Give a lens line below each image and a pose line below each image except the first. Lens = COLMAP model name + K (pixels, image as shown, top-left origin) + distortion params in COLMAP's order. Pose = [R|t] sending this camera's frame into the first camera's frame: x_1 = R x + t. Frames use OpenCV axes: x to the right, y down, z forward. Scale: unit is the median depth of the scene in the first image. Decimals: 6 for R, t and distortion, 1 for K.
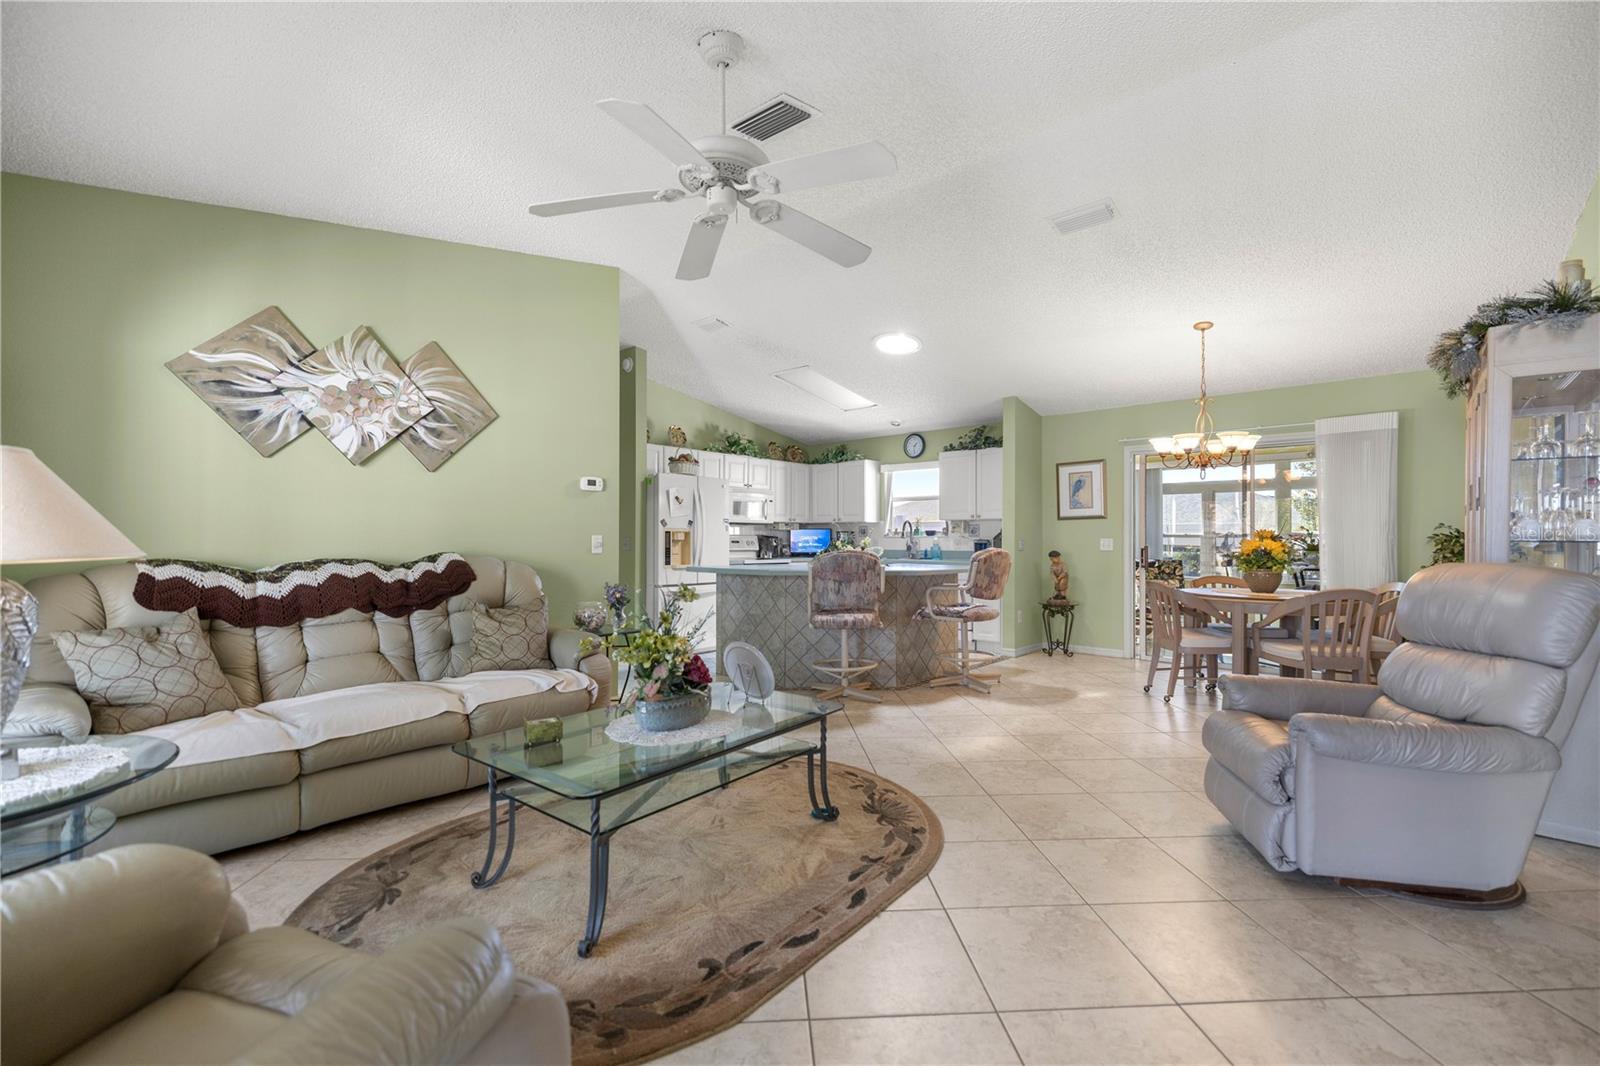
lens RADIAL K [[684.1, 0, 798.4], [0, 684.1, 546.1], [0, 0, 1]] dist [0.000425, 0.000496]
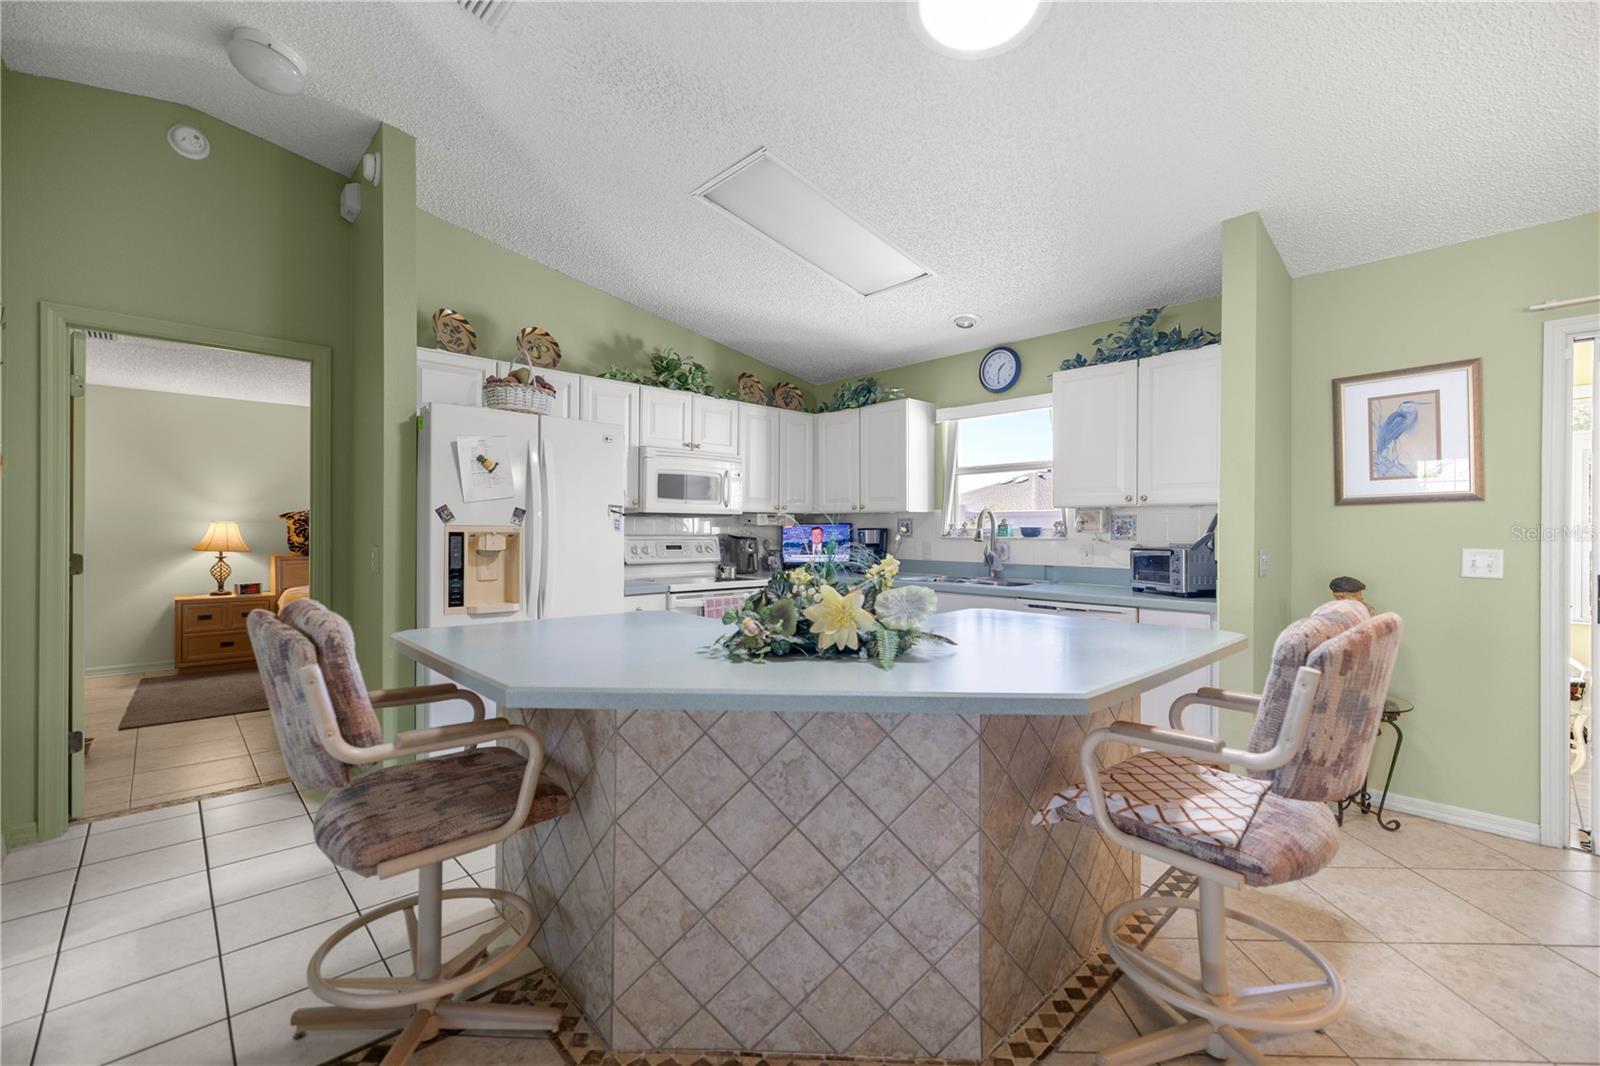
lens RADIAL K [[672.7, 0, 802.9], [0, 672.7, 531.2], [0, 0, 1]] dist [-0.000223, -0.000062]
pose [[0.996574, 0.000695, -0.082708, 0.064401], [-0.001316, 0.999971, -0.007454, -0.016795], [0.082701, 0.007538, 0.996546, 0.500056]]
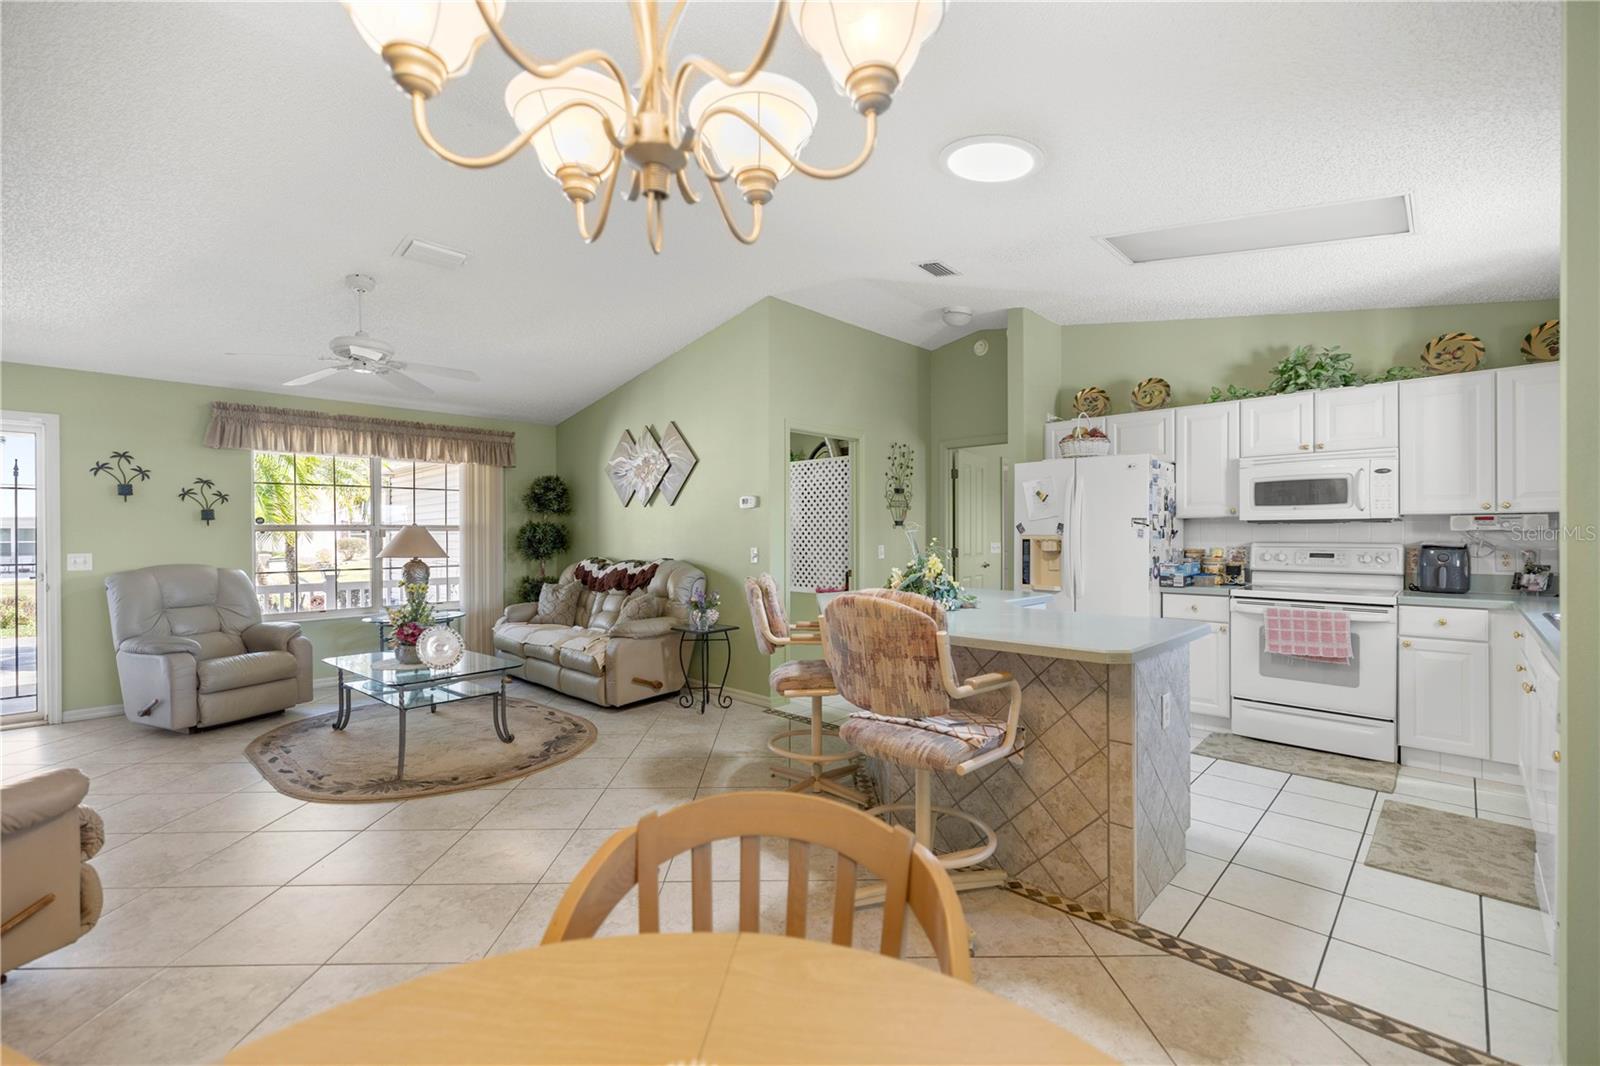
lens RADIAL K [[678.9, 0, 795.1], [0, 678.9, 539.6], [0, 0, 1]] dist [0.001477, 0.000327]
pose [[-0.053138, 0.002249, -0.998585, 0.492752], [-0.005284, 0.999983, 0.002533, -0.019004], [0.998573, 0.005412, -0.053126, 0.682744]]
